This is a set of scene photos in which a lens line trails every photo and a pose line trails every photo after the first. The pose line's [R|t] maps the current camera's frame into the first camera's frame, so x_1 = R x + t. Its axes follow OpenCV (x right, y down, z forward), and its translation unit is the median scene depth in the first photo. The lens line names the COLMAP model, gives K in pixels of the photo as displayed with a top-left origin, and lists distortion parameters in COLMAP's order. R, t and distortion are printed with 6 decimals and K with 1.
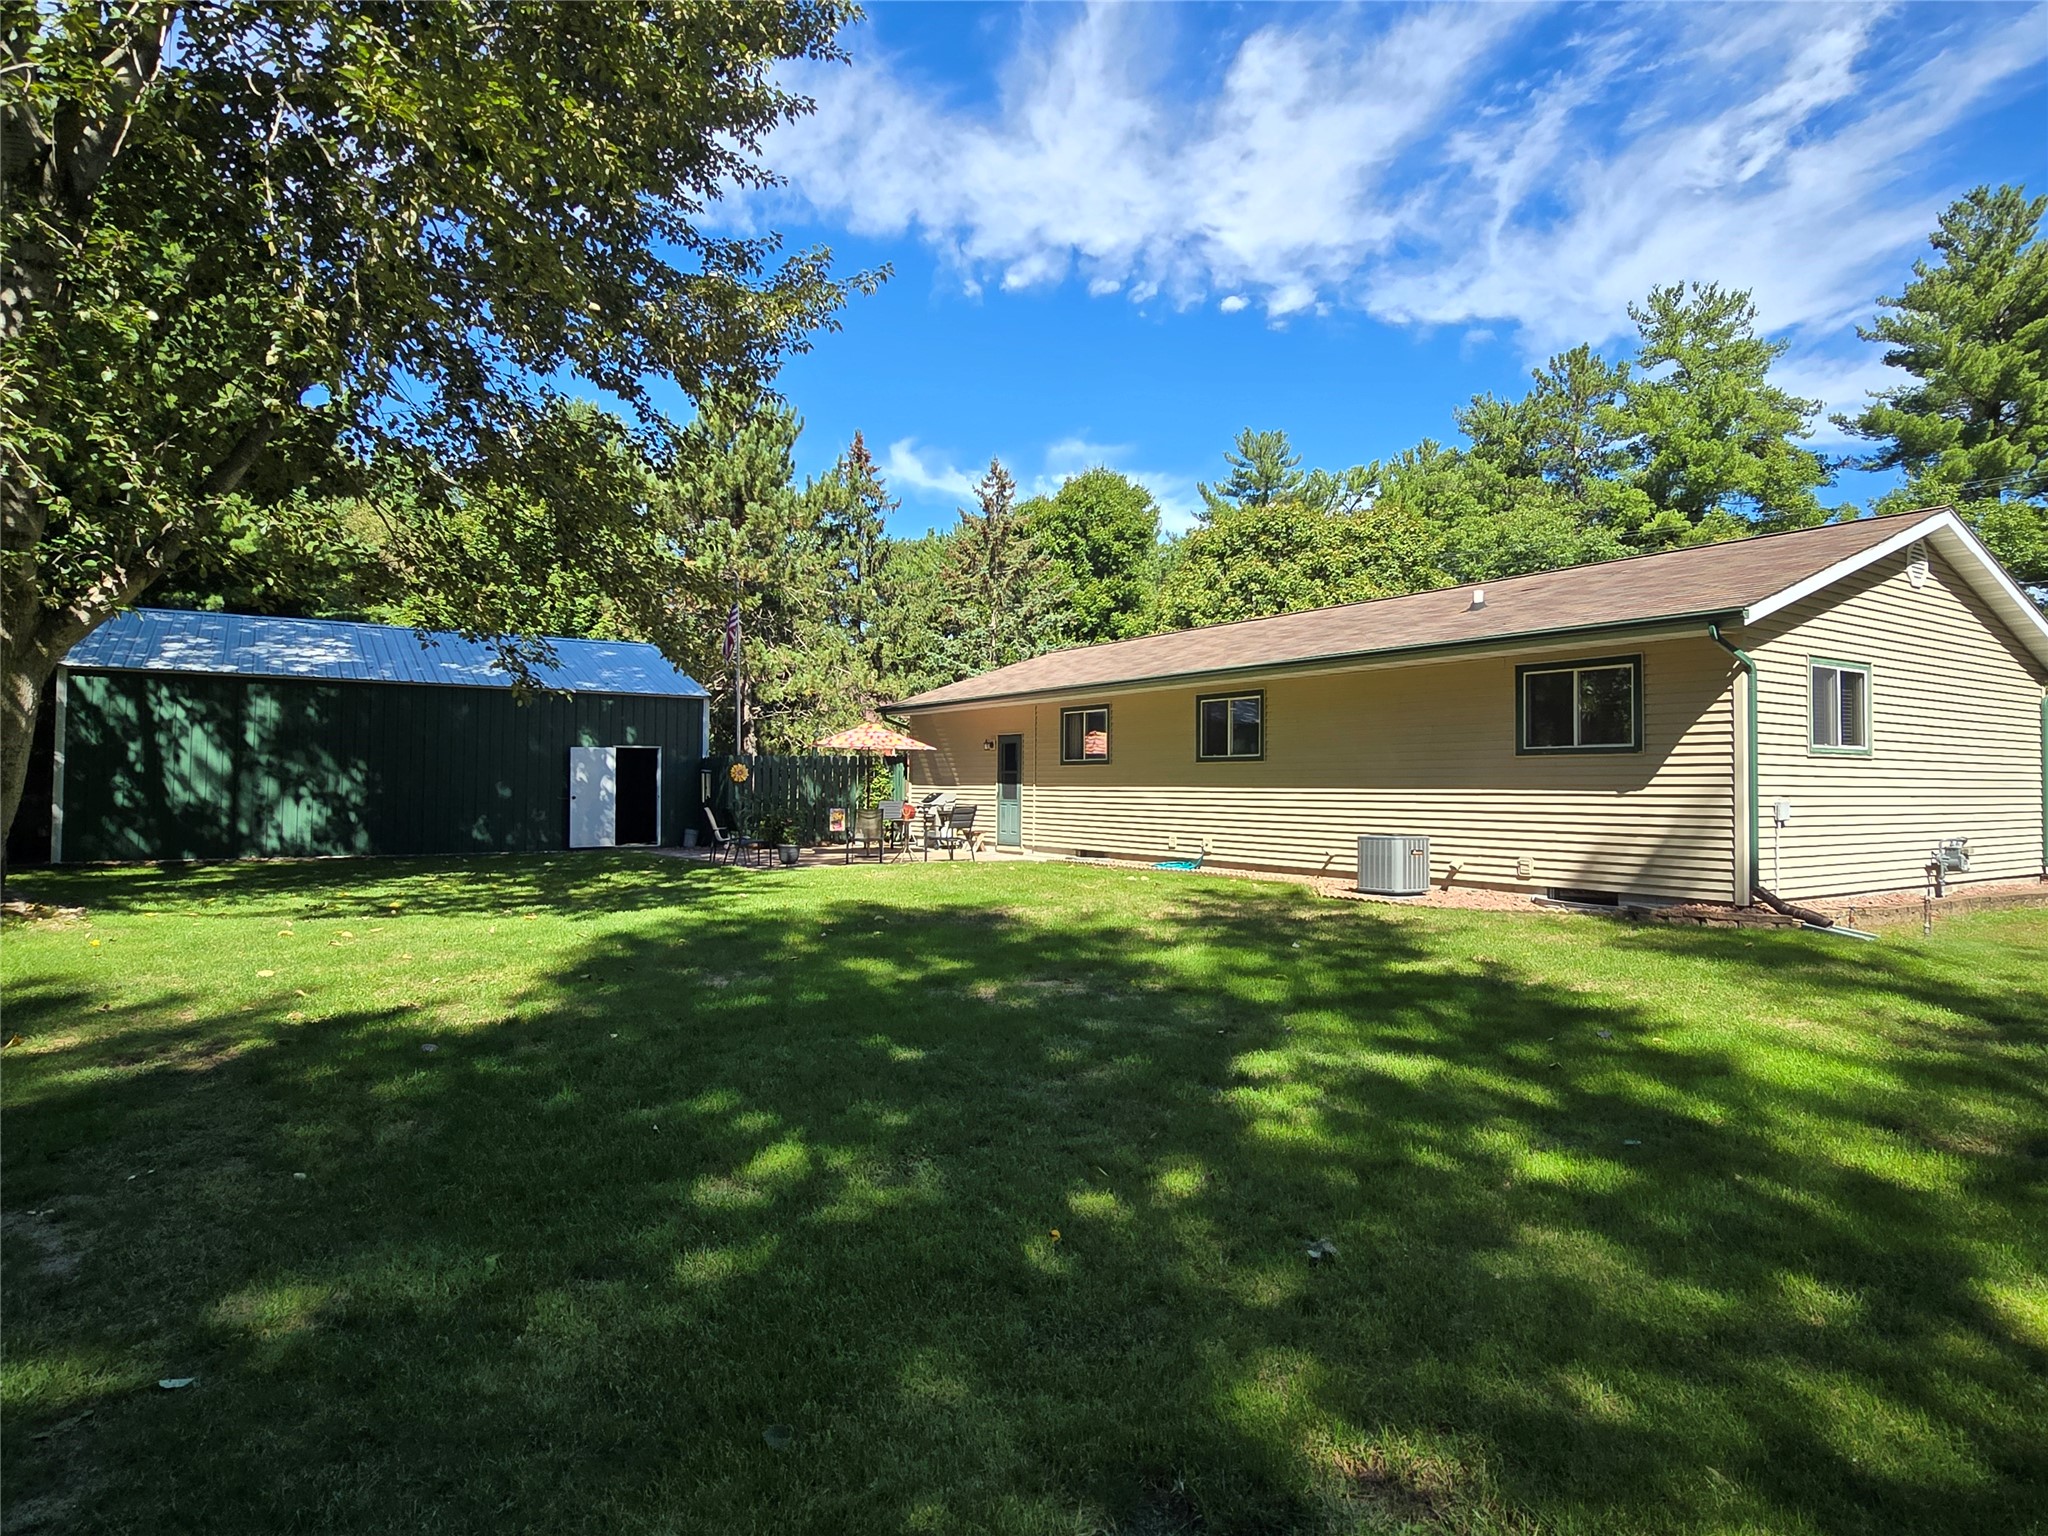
lens RADIAL K [[1187.8, 0, 1024.0], [0, 1187.8, 768.0], [0, 0, 1]] dist [-0.020950, -0.000807]
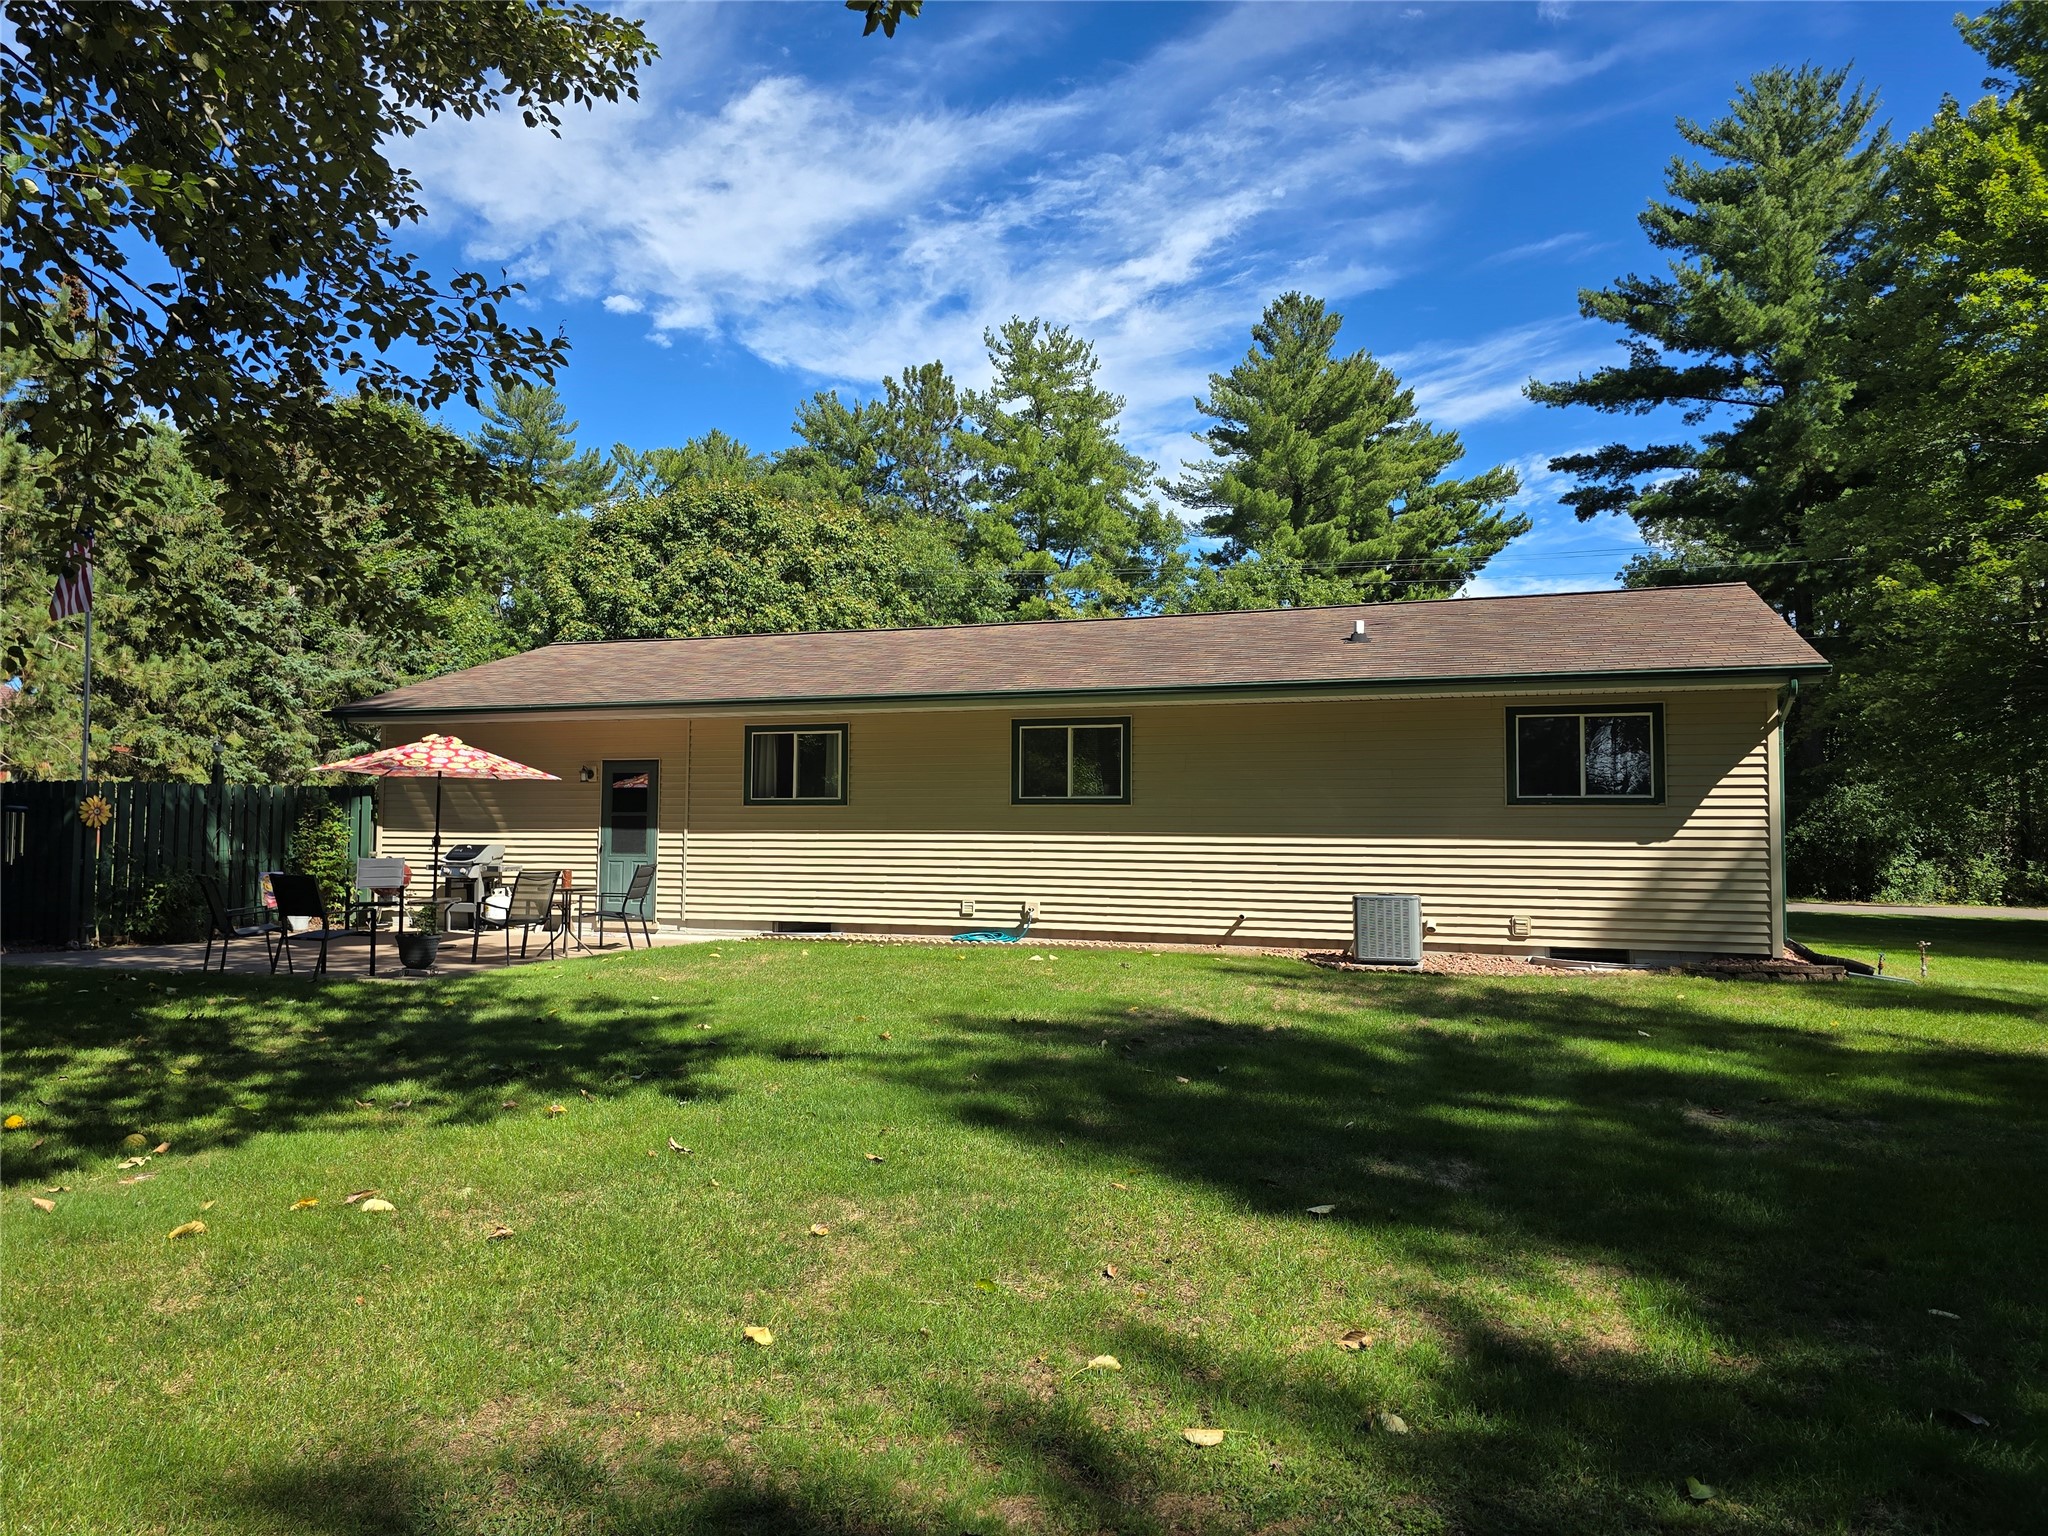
lens RADIAL K [[1367.3, 0, 1009.9], [0, 1367.3, 767.6], [0, 0, 1]] dist [0.077497, -0.081387]
pose [[0.794736, 0.028955, 0.606265, -0.304194], [-0.011457, 0.999399, -0.032712, 0.000094], [-0.606848, 0.019051, 0.794590, 0.214096]]
